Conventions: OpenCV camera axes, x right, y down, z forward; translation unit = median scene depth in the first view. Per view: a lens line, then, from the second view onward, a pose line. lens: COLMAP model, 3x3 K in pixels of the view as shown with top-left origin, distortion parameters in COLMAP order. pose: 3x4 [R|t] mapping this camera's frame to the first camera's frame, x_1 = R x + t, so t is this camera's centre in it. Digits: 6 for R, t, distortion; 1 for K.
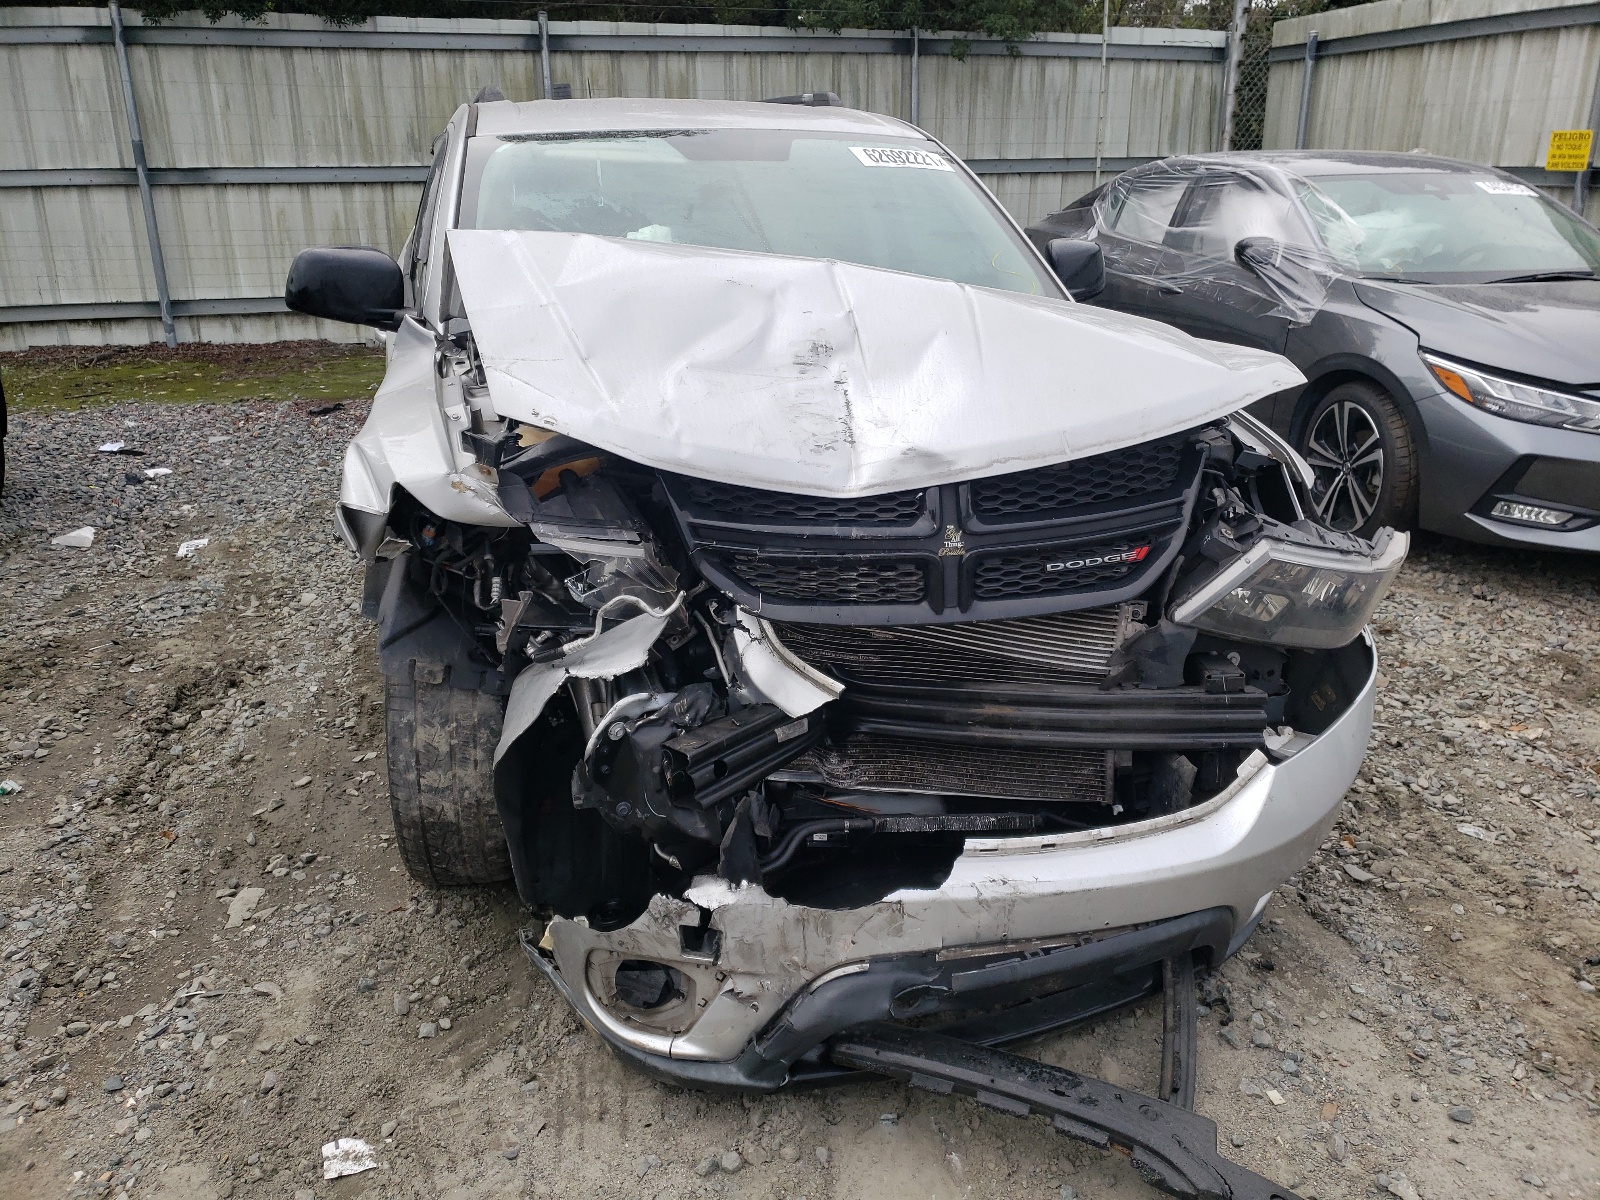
lens RADIAL K [[1281.5, 0, 796.1], [0, 1281.5, 593.3], [0, 0, 1]] dist [0.016197, 0.010158]
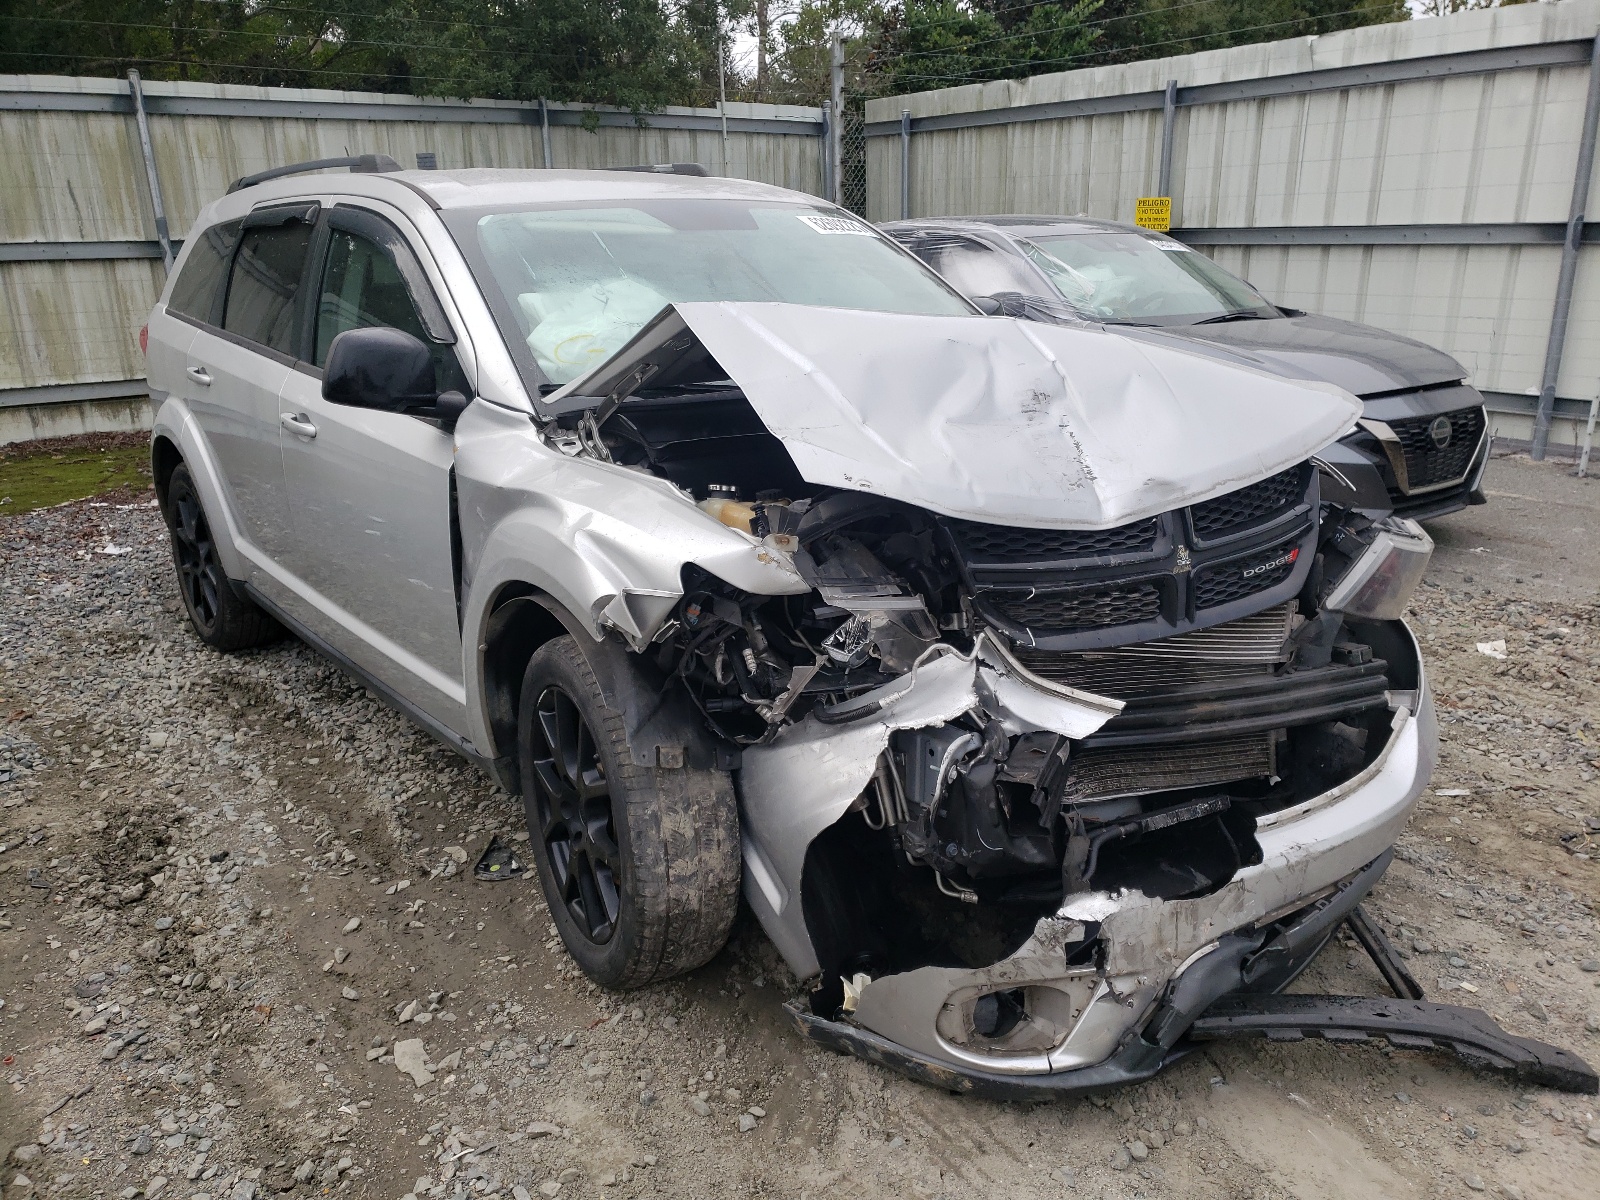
lens RADIAL K [[1281.5, 0, 793.7], [0, 1281.5, 632.0], [0, 0, 1]] dist [0.016197, 0.010158]
pose [[0.929451, -0.125322, 0.347010, -0.499613], [0.132824, 0.991137, 0.002183, -0.021471], [-0.344208, 0.044063, 0.937859, 0.058098]]
